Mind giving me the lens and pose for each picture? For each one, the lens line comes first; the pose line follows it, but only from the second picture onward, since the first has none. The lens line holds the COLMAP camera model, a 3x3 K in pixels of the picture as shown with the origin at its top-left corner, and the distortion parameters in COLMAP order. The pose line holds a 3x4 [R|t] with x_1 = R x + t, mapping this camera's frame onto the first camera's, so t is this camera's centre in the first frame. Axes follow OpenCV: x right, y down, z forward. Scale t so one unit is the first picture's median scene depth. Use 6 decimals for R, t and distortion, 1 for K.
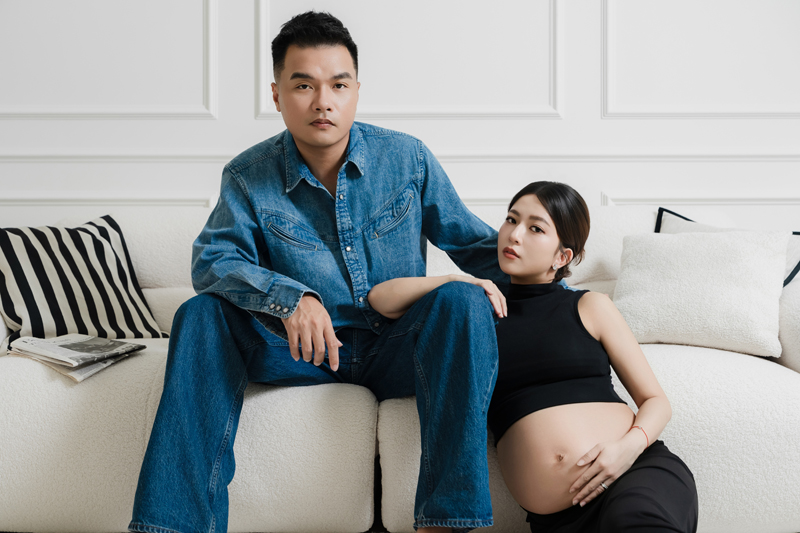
lens RADIAL K [[1023.0, 0, 400.0], [0, 1023.0, 266.5], [0, 0, 1]] dist [0.006326, 0.008612]
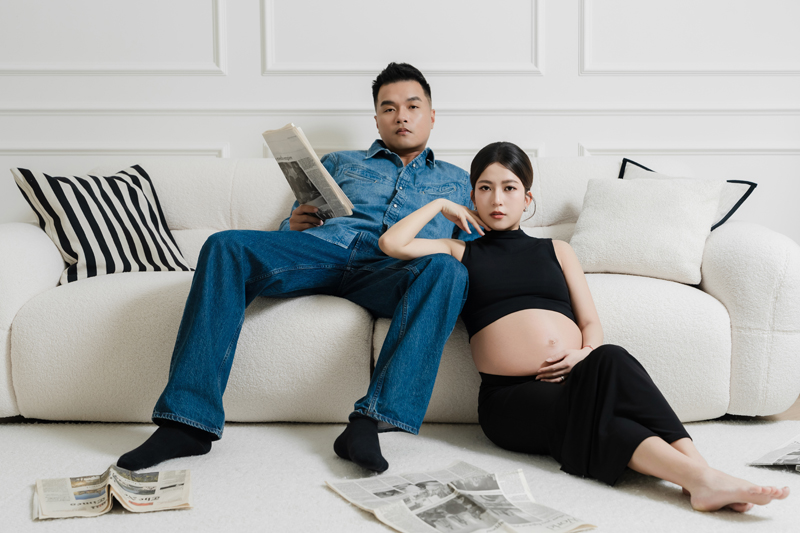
lens RADIAL K [[1165.4, 0, 400.0], [0, 1165.4, 266.5], [0, 0, 1]] dist [0.008303, 0.015965]
pose [[0.999994, 0.000040, -0.003318, 0.012784], [0.000113, 0.998938, 0.046085, 0.002611], [0.003316, -0.046085, 0.998932, -0.329609]]
